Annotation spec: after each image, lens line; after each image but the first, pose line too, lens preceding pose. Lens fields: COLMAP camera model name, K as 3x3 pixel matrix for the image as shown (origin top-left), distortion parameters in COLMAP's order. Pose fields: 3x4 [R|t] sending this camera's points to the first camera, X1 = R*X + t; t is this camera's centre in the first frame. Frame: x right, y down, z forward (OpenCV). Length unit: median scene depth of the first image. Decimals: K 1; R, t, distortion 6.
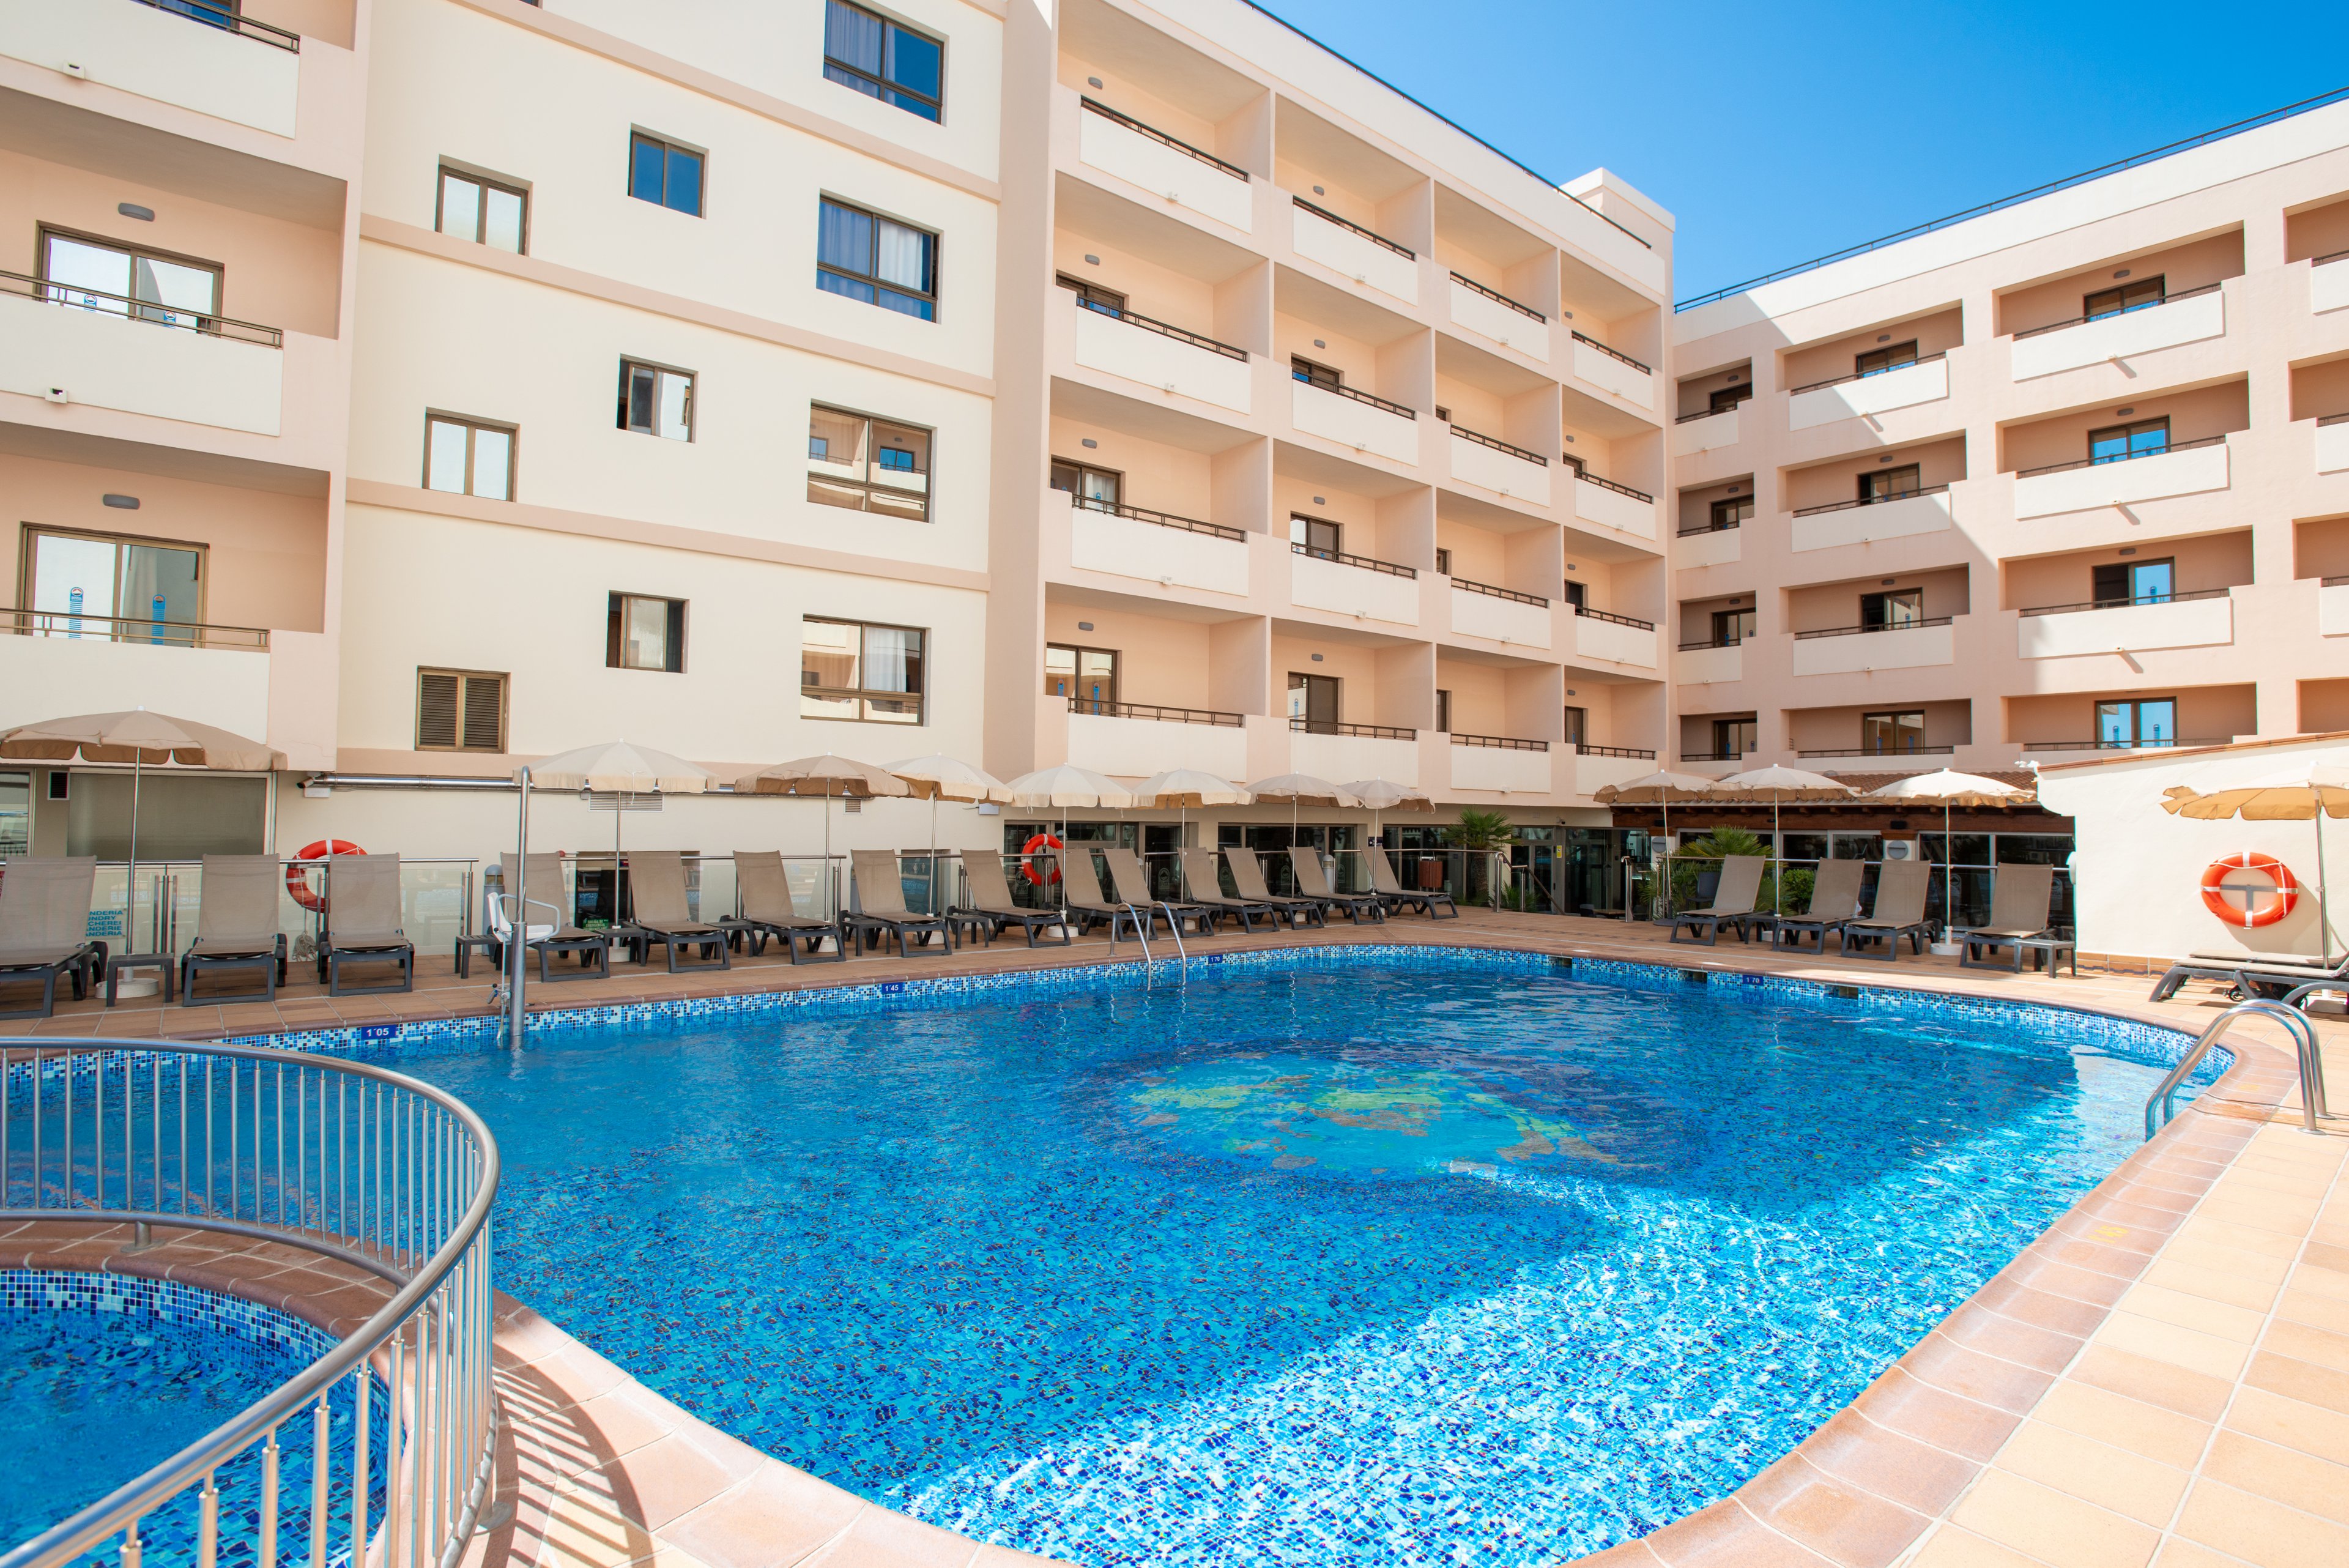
lens RADIAL K [[1140.3, 0, 1177.0], [0, 1140.3, 773.9], [0, 0, 1]] dist [-0.039055, 0.016121]
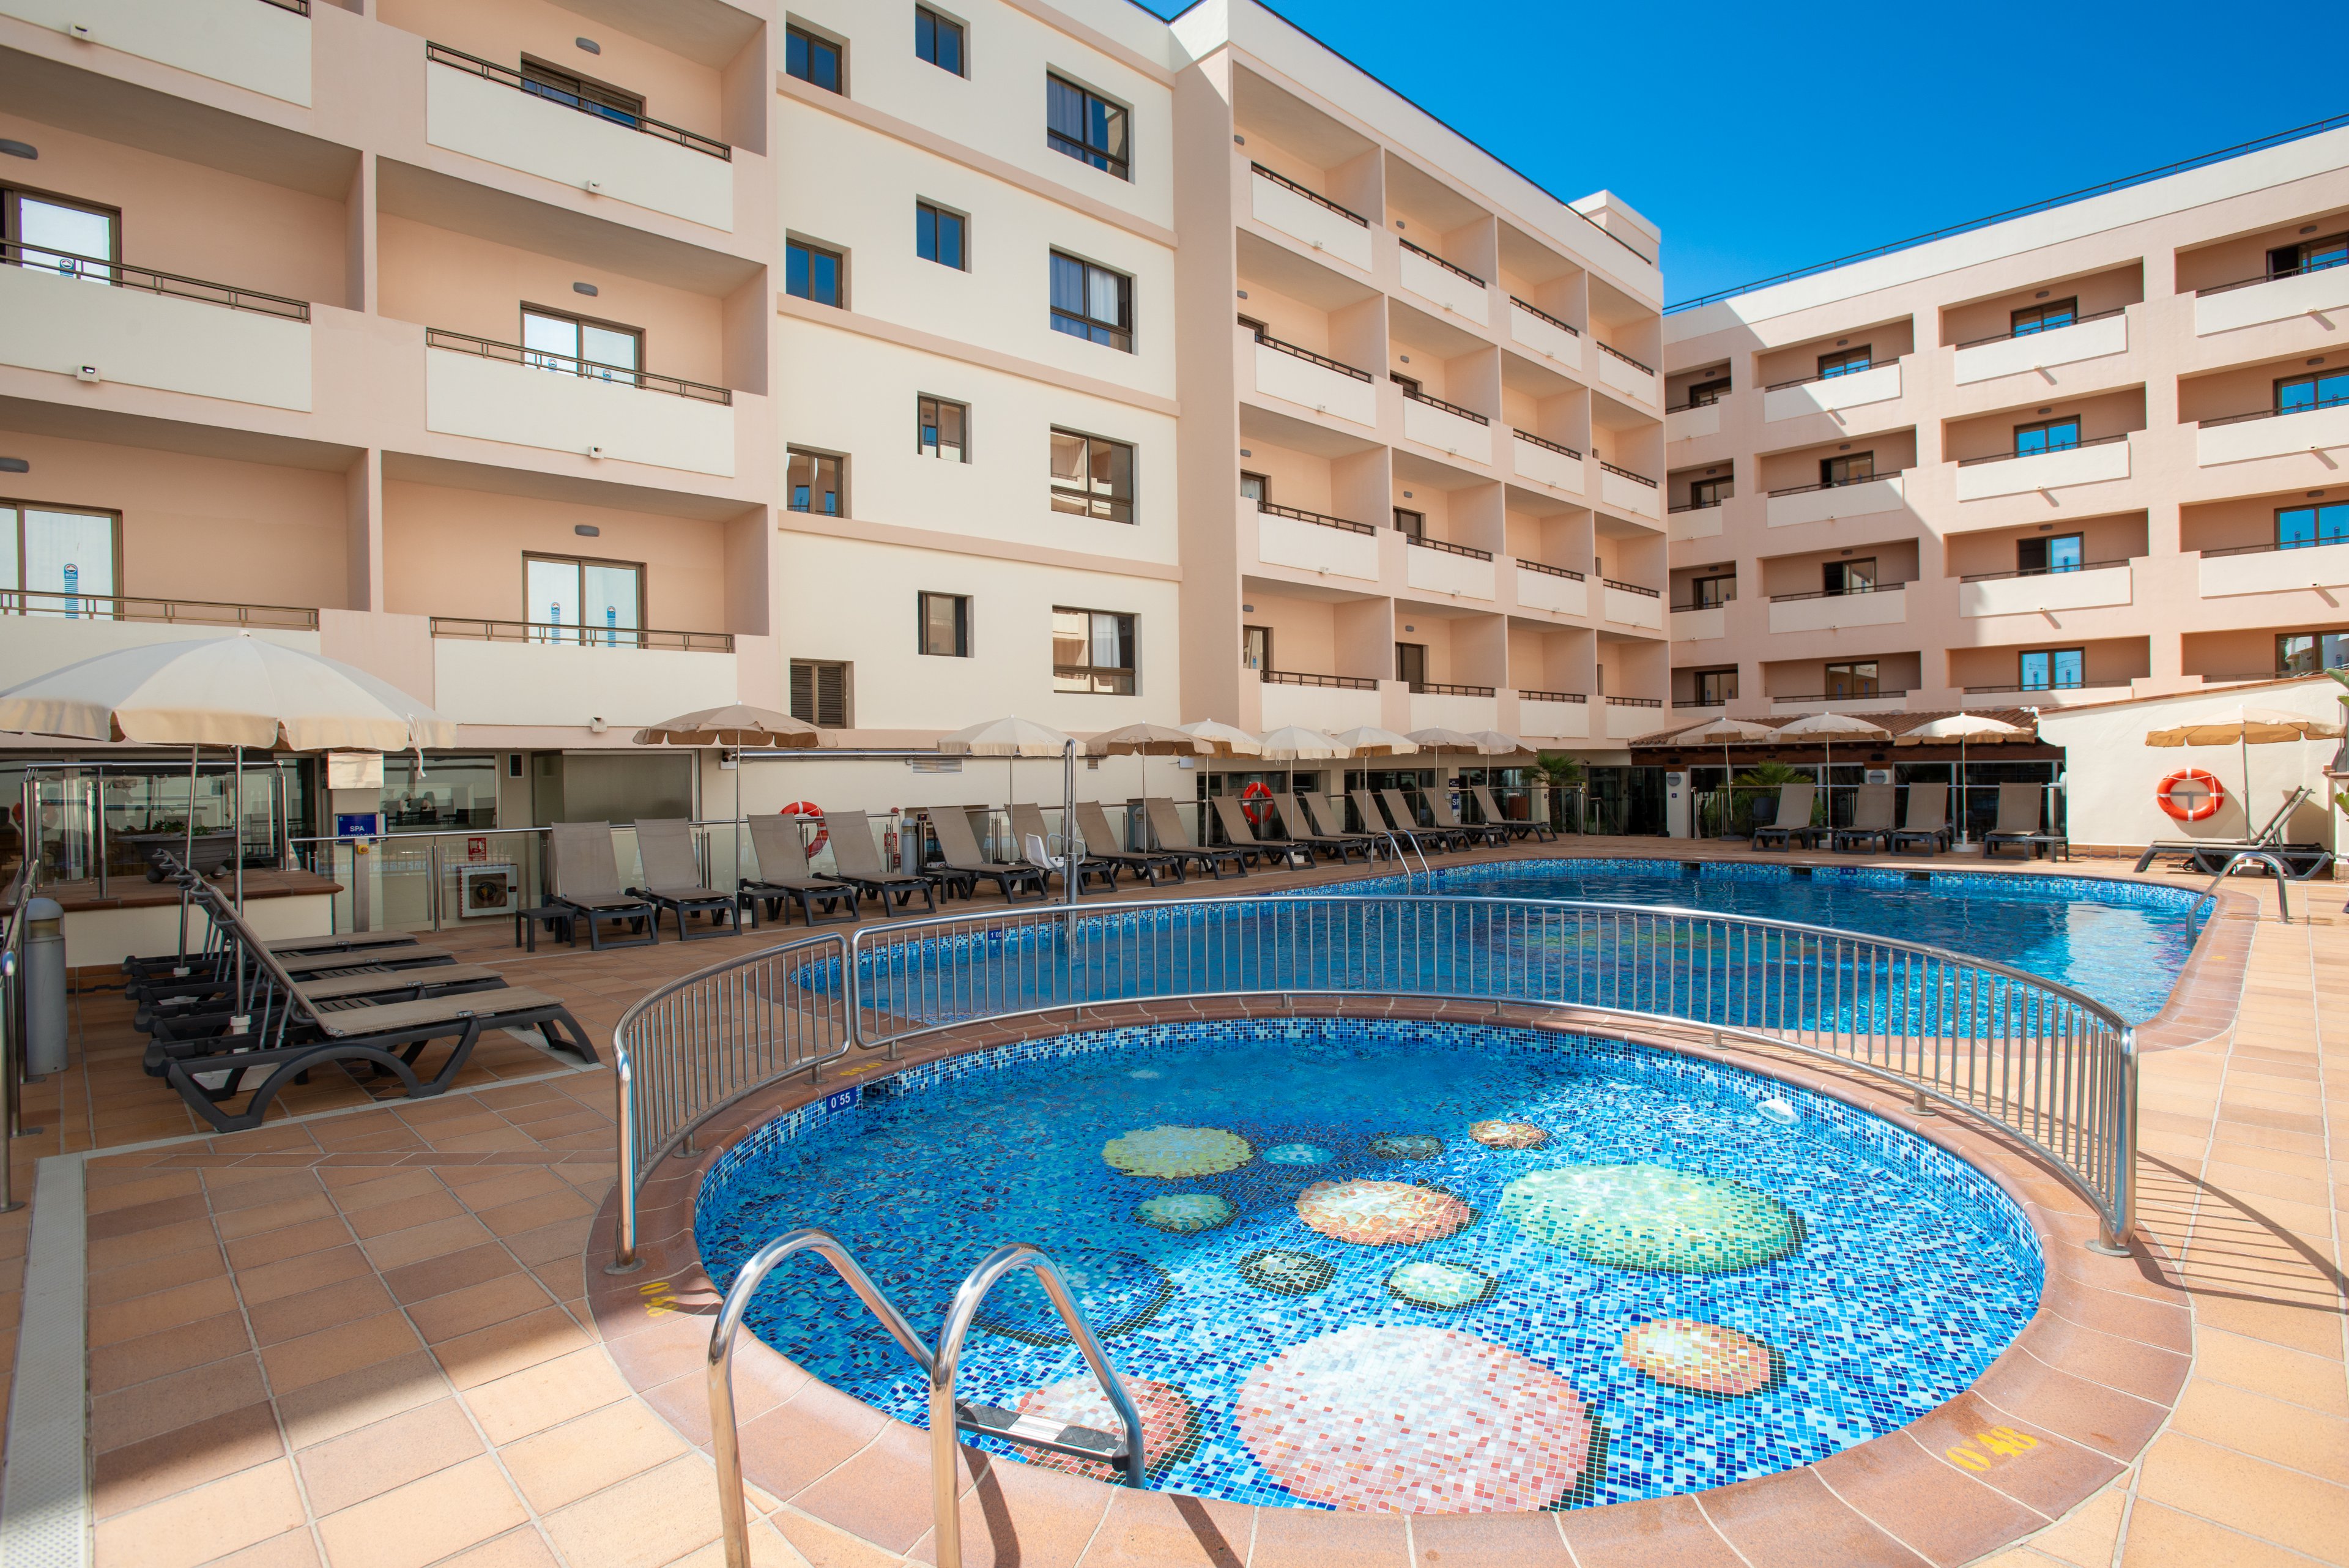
lens RADIAL K [[1154.3, 0, 1159.8], [0, 1154.3, 762.6], [0, 0, 1]] dist [-0.036900, 0.025533]
pose [[0.995786, -0.027393, 0.087516, -0.257373], [0.024540, 0.999137, 0.033514, -0.010166], [-0.088359, -0.031225, 0.995599, -0.179732]]
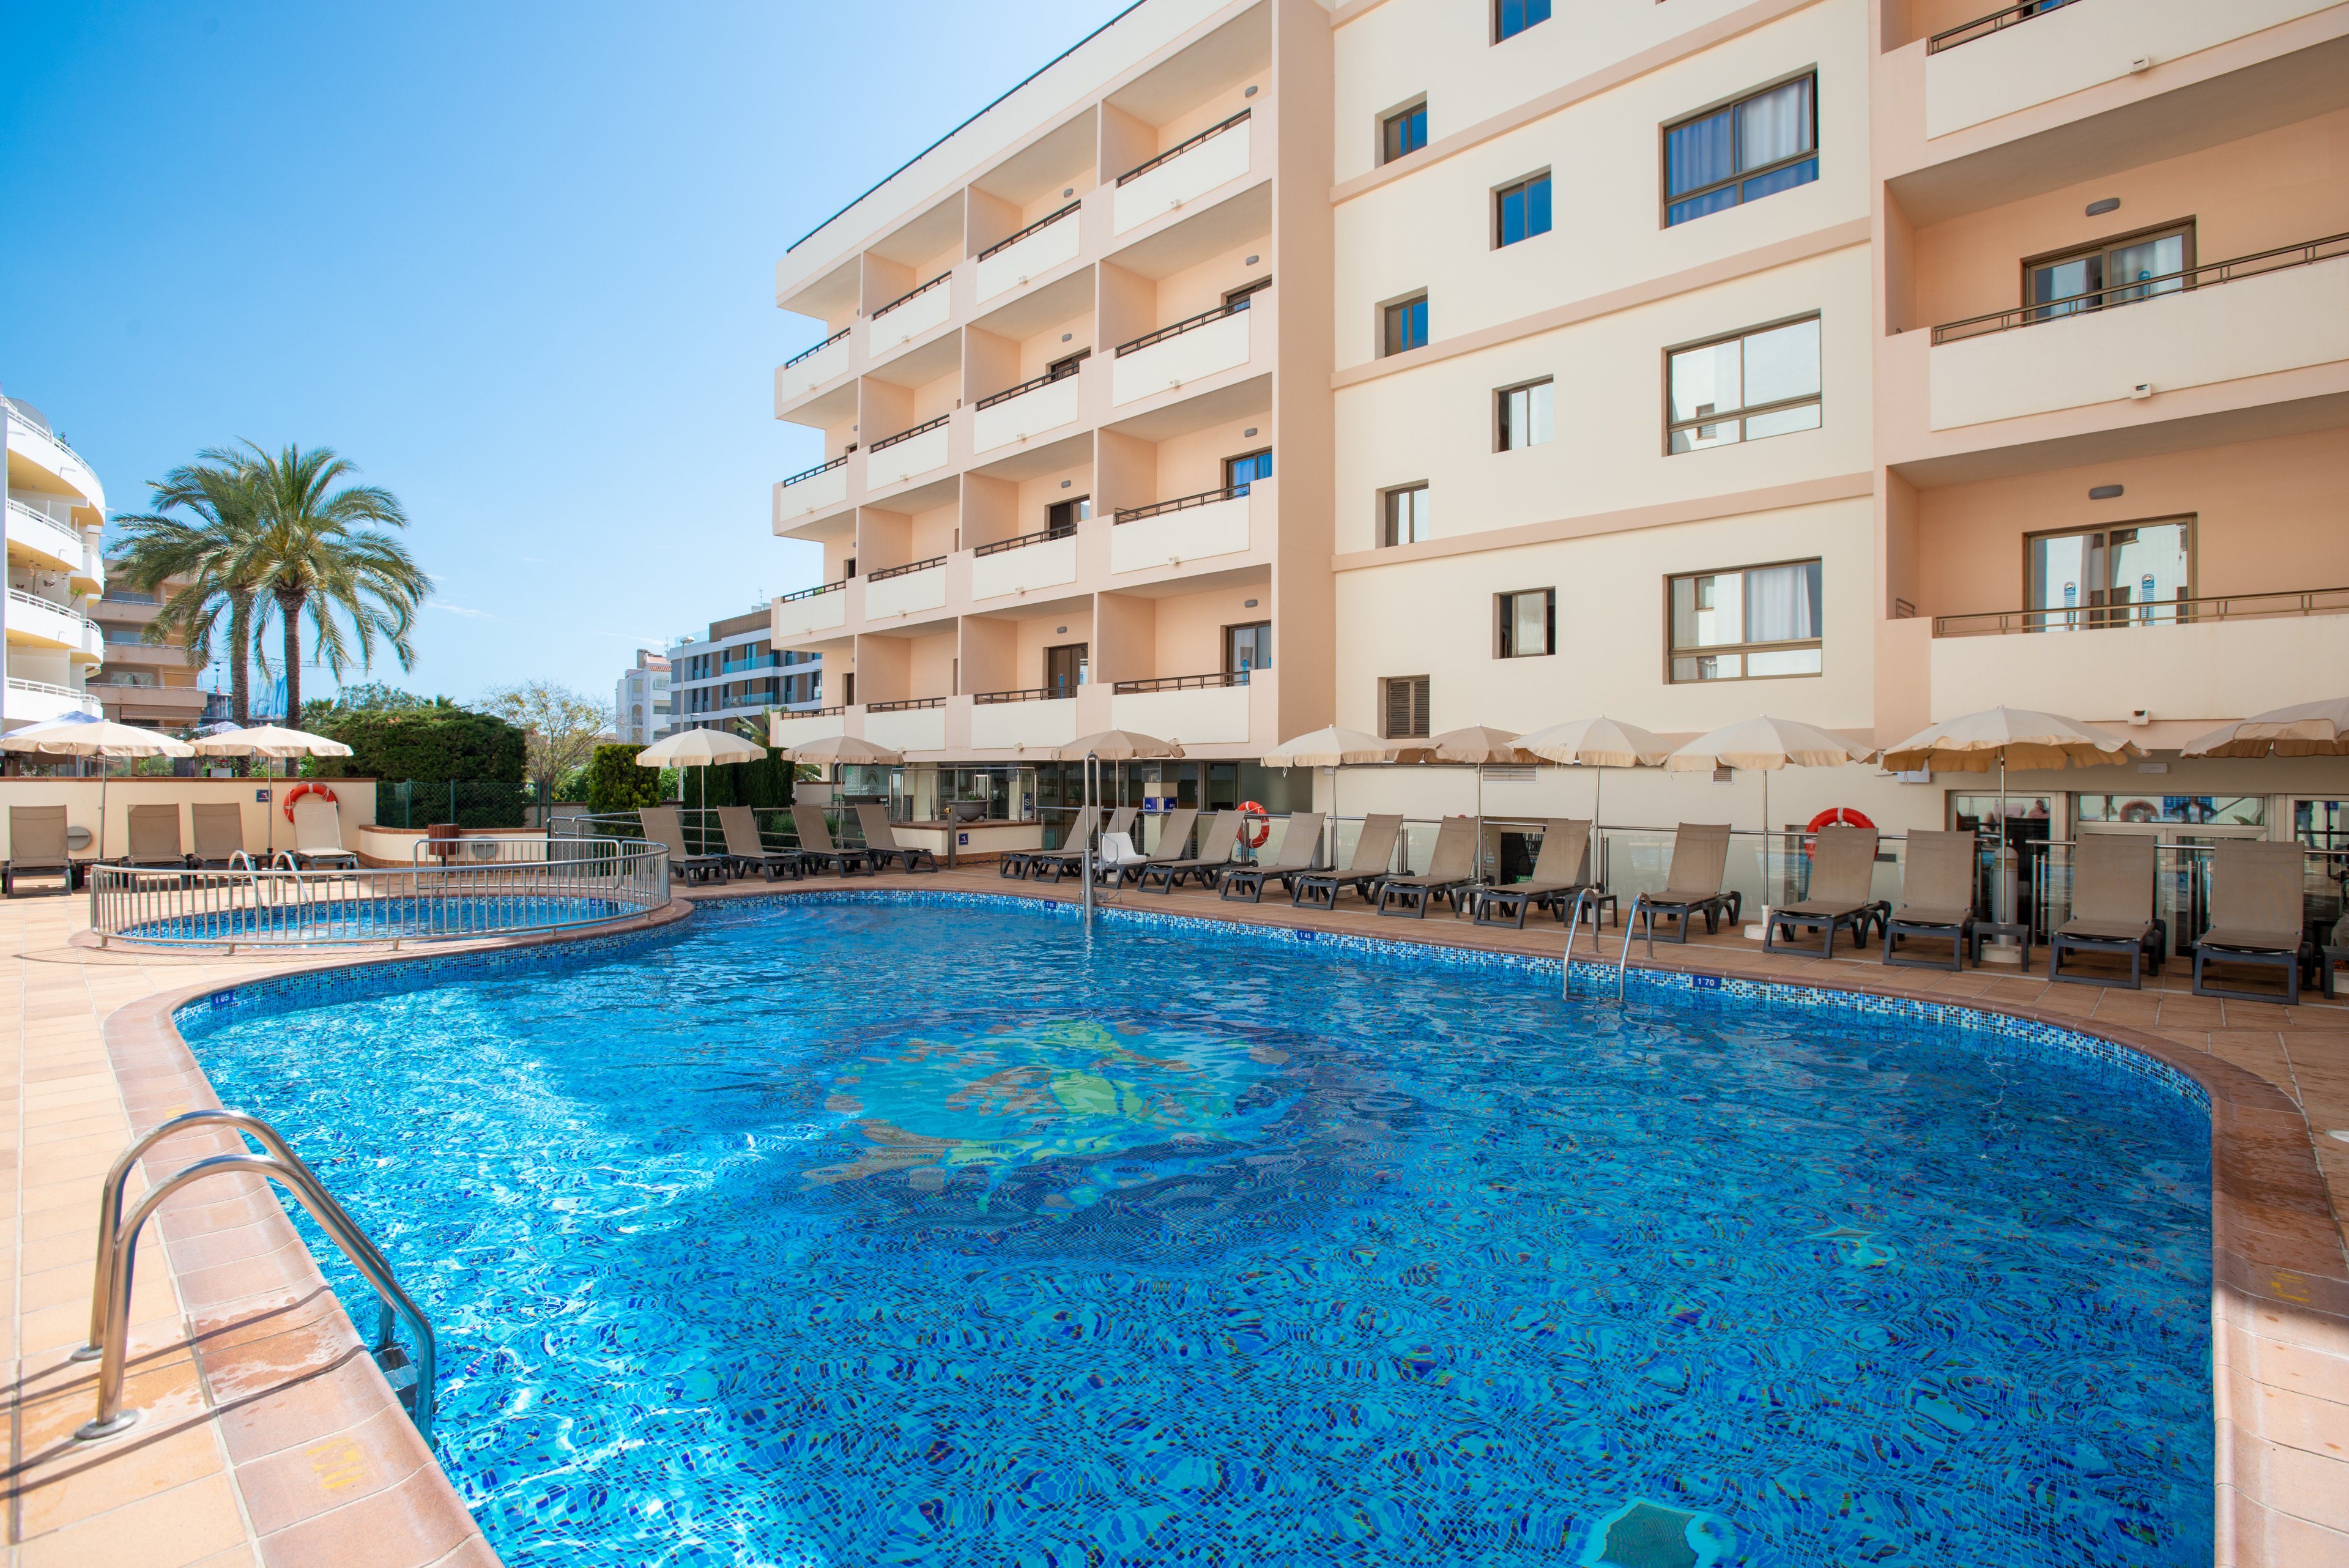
lens RADIAL K [[1140.0, 0, 1174.5], [0, 1140.0, 737.9], [0, 0, 1]] dist [-0.033748, 0.024358]
pose [[0.149076, -0.046542, -0.987730, 0.424782], [0.031002, 0.998621, -0.042376, 0.018358], [0.988340, -0.024305, 0.150314, 0.351808]]
